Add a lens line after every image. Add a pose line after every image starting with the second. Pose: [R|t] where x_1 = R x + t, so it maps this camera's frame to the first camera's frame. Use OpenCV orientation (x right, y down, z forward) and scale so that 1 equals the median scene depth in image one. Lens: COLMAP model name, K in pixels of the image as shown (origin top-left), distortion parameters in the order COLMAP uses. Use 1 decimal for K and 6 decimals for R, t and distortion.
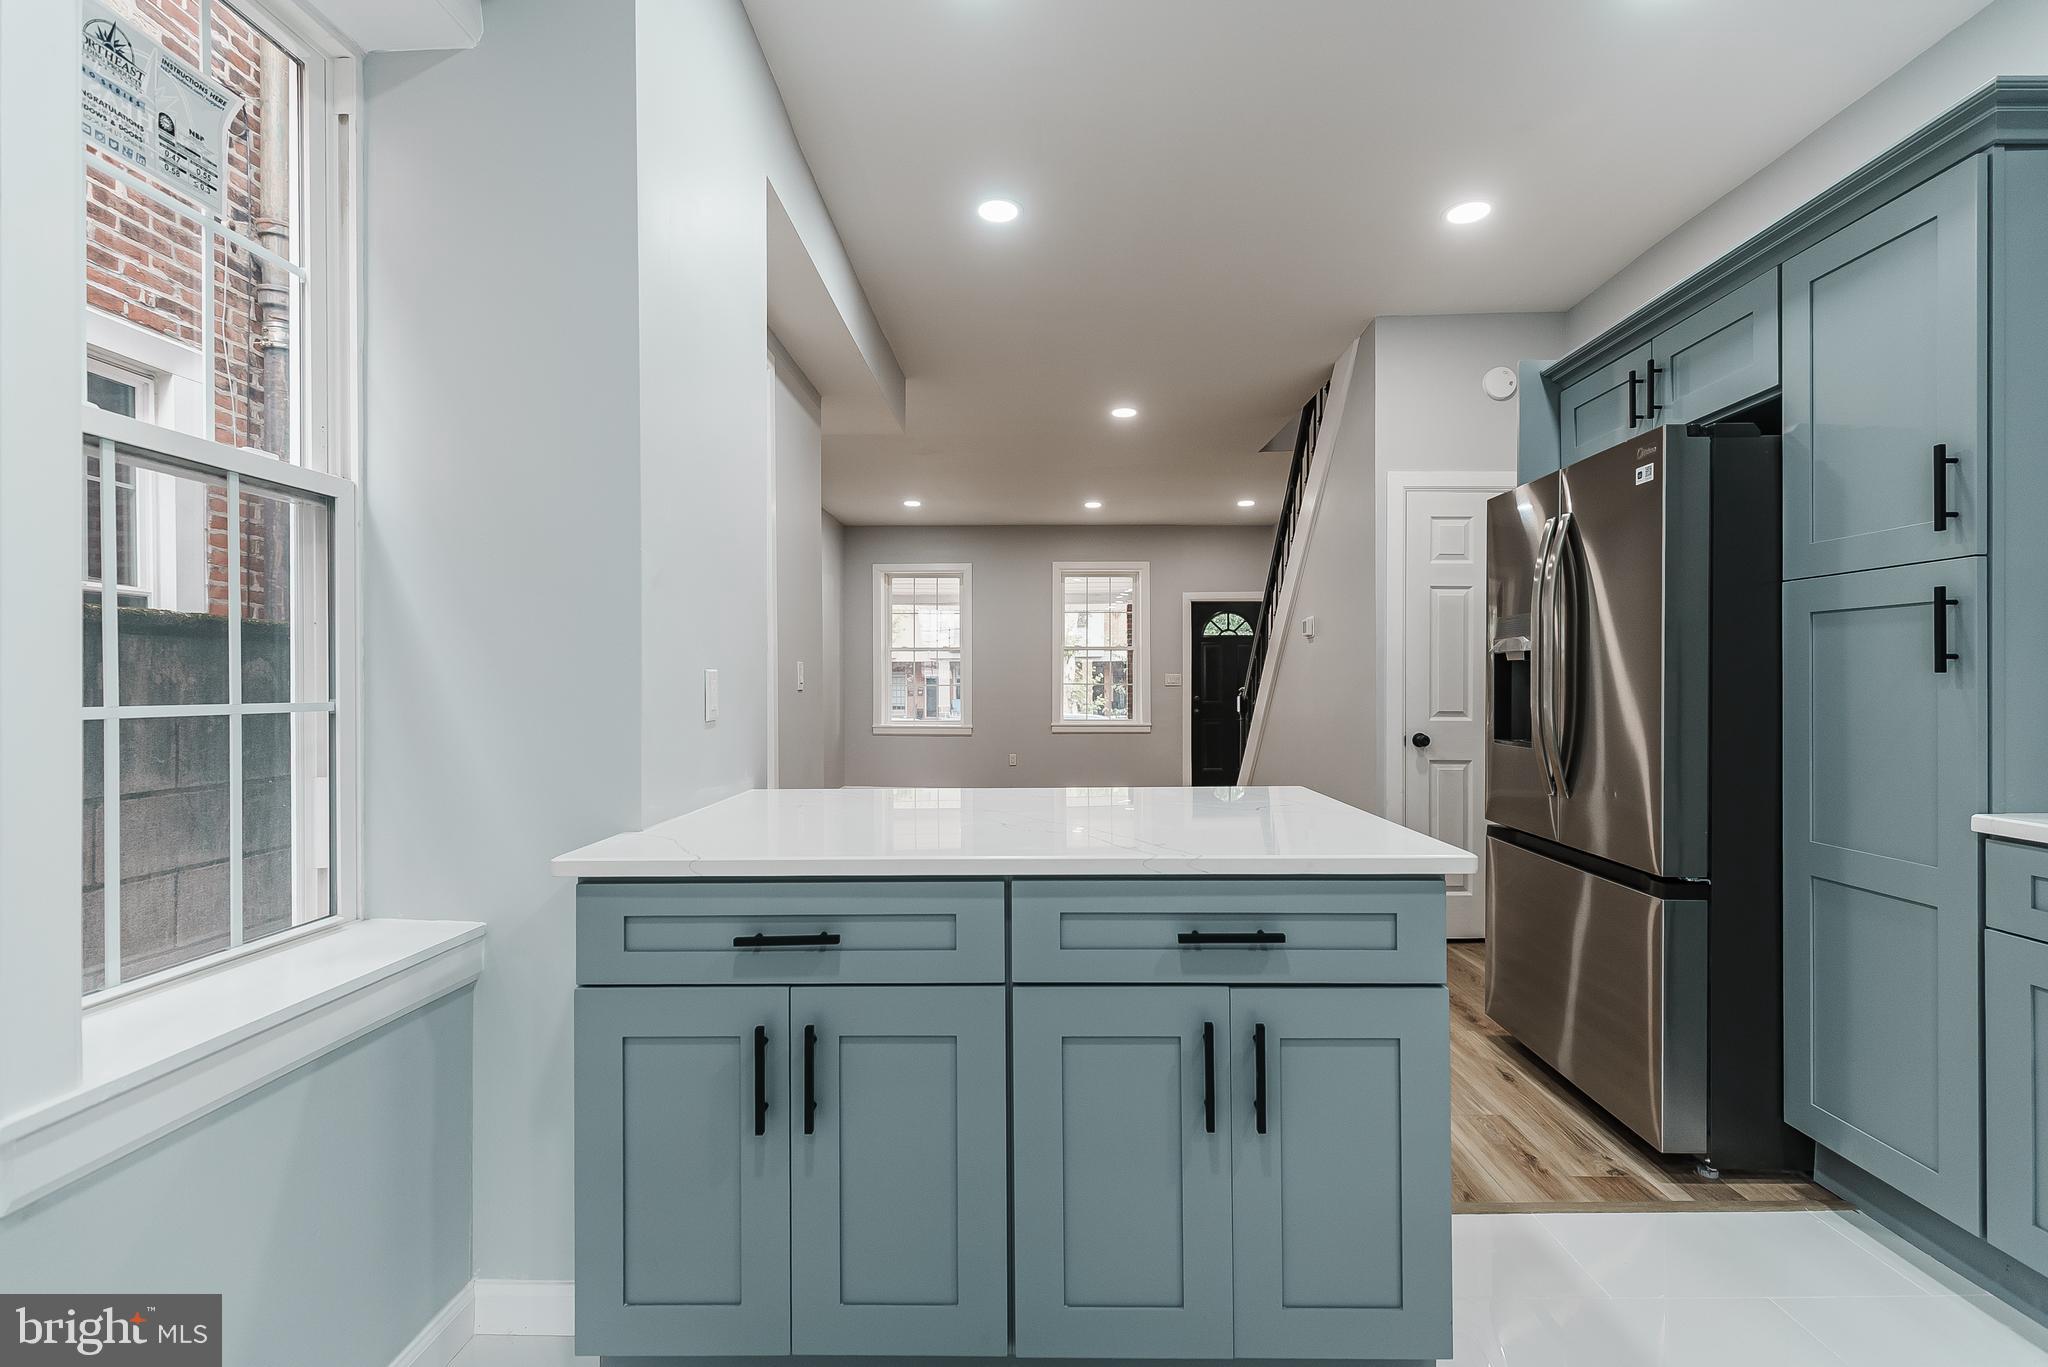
lens RADIAL K [[918.6, 0, 1029.3], [0, 918.6, 682.6], [0, 0, 1]] dist [0.004860, -0.001251]
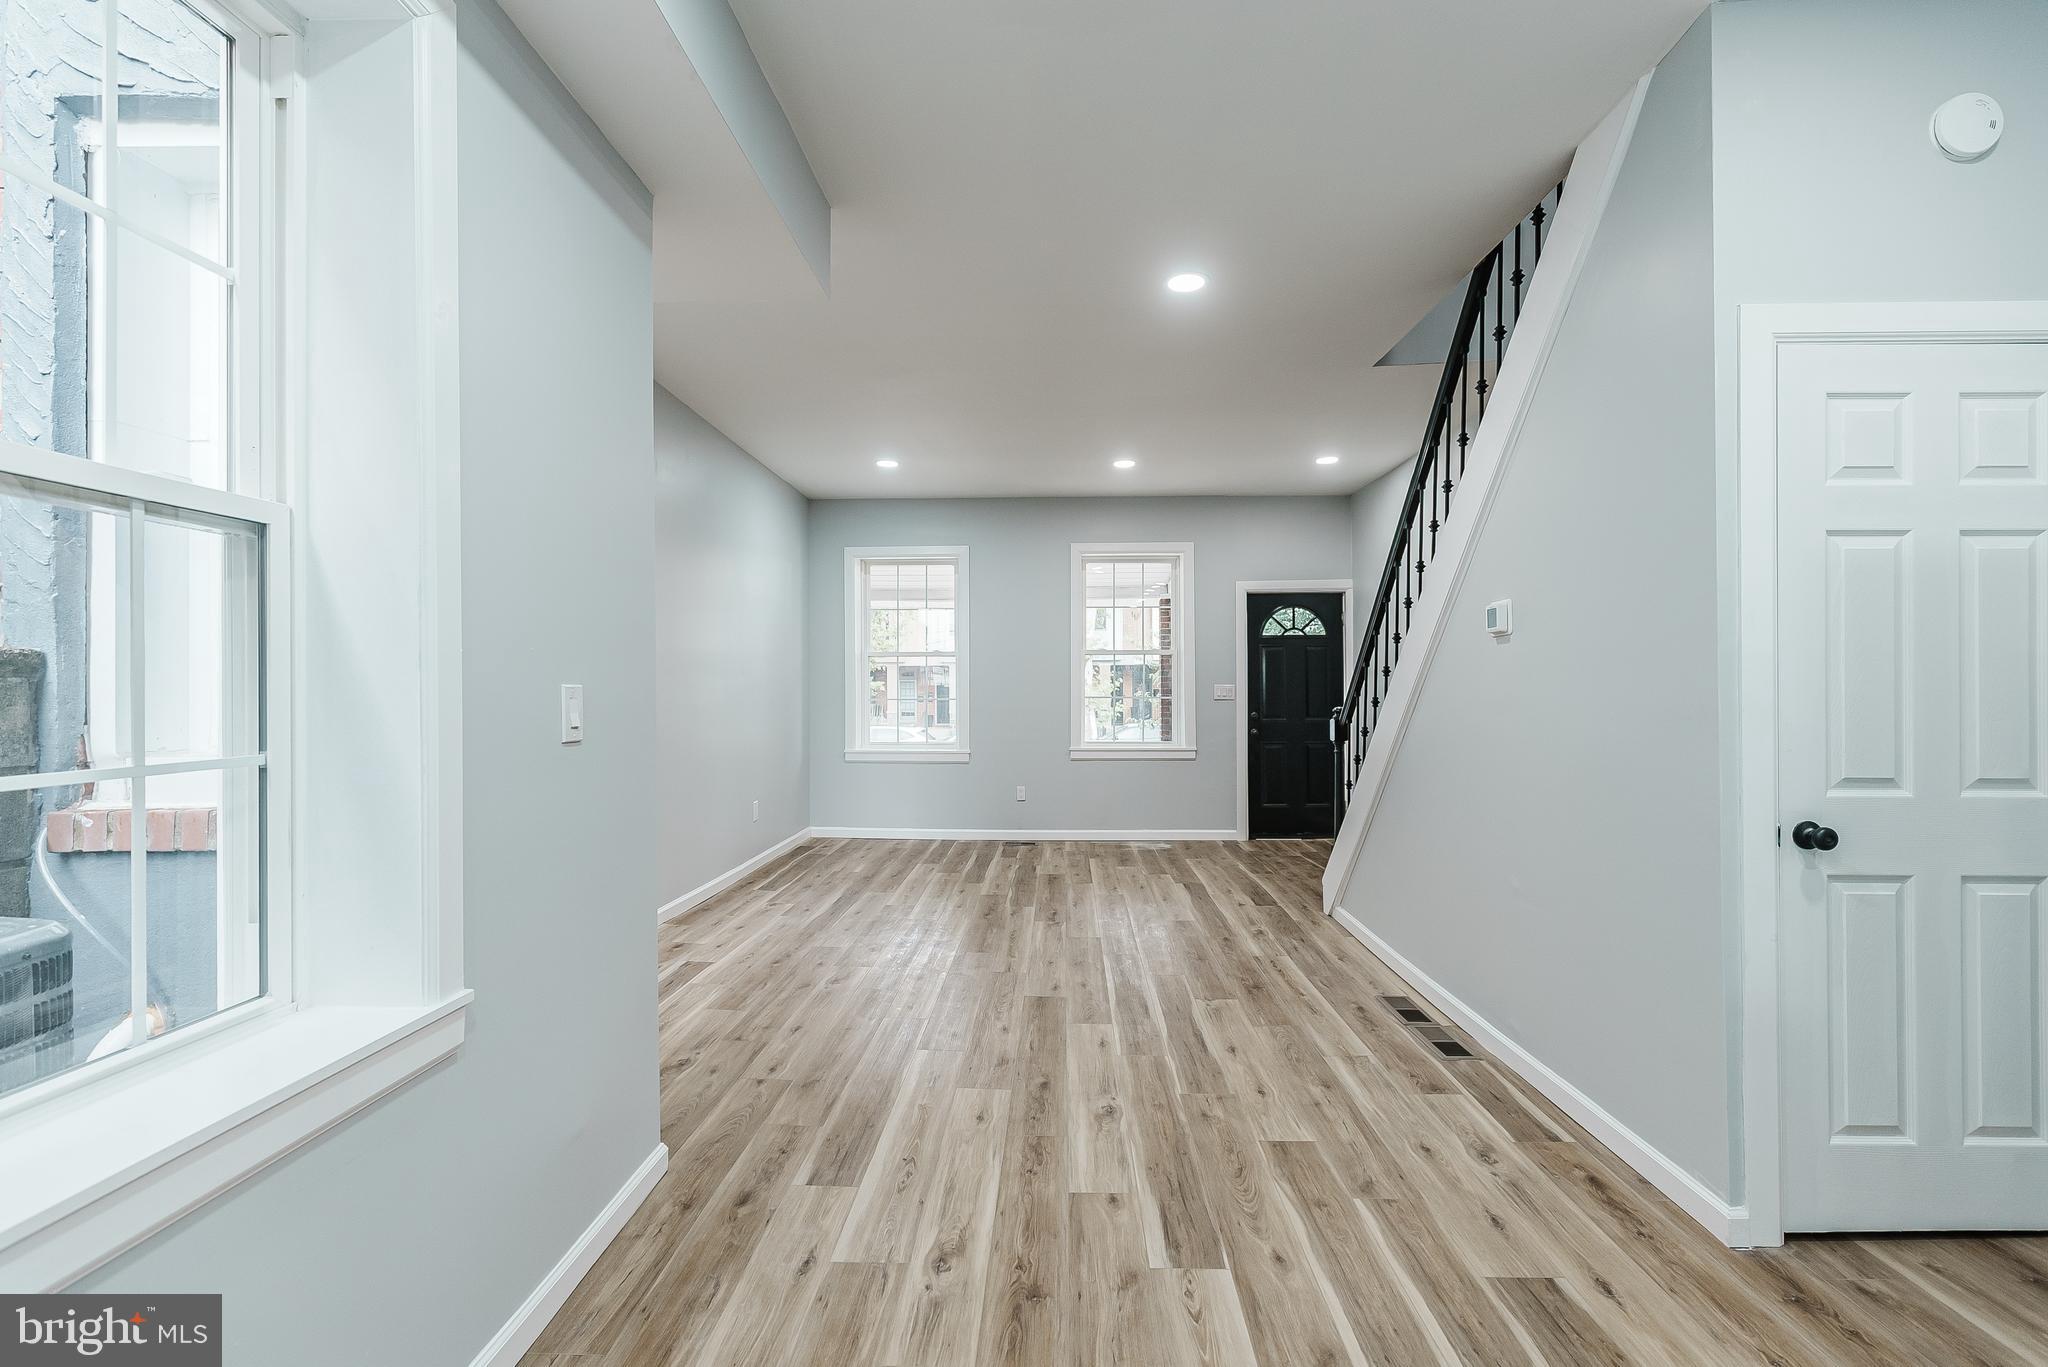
lens RADIAL K [[918.6, 0, 1031.6], [0, 918.6, 683.0], [0, 0, 1]] dist [0.004860, -0.001251]
pose [[0.999896, -0.003299, -0.014073, 0.005845], [0.003257, 0.999990, -0.003004, -0.021835], [0.014082, 0.002958, 0.999896, 0.507587]]
